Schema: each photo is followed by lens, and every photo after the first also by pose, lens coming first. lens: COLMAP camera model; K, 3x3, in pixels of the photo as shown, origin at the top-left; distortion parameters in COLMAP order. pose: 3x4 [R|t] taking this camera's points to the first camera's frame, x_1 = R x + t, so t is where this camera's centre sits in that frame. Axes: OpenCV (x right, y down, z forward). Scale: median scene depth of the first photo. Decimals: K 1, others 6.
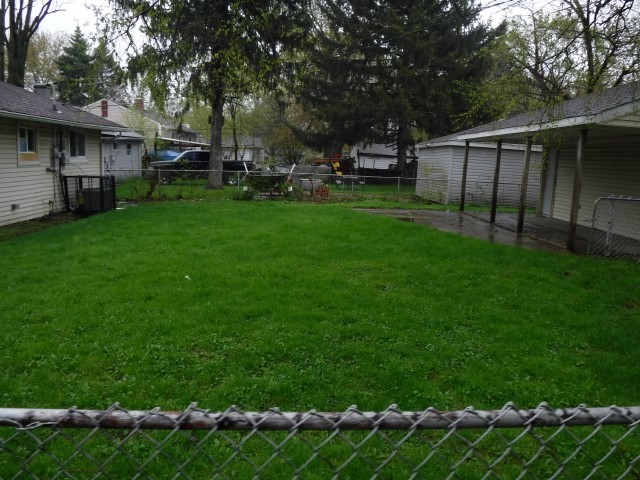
lens RADIAL K [[520.6, 0, 320.0], [0, 520.6, 240.0], [0, 0, 1]] dist [-0.077256, 0.007260]
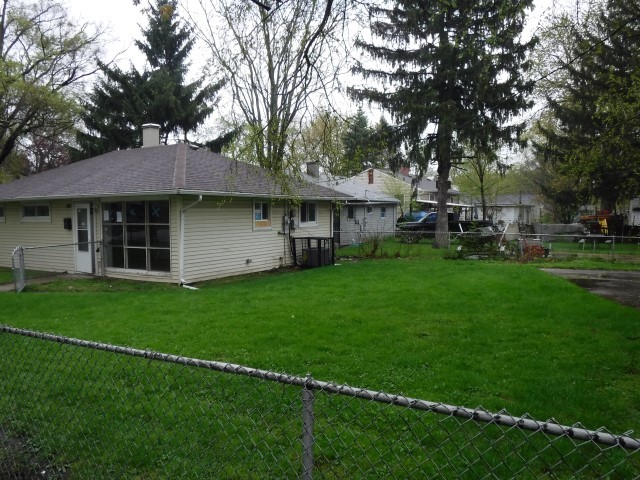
lens RADIAL K [[520.6, 0, 320.0], [0, 520.6, 240.0], [0, 0, 1]] dist [-0.077256, 0.007260]
pose [[0.848098, -0.007172, -0.529790, 0.234128], [-0.051345, 0.994090, -0.095652, 0.000287], [0.527345, 0.108324, 0.842718, -0.050611]]
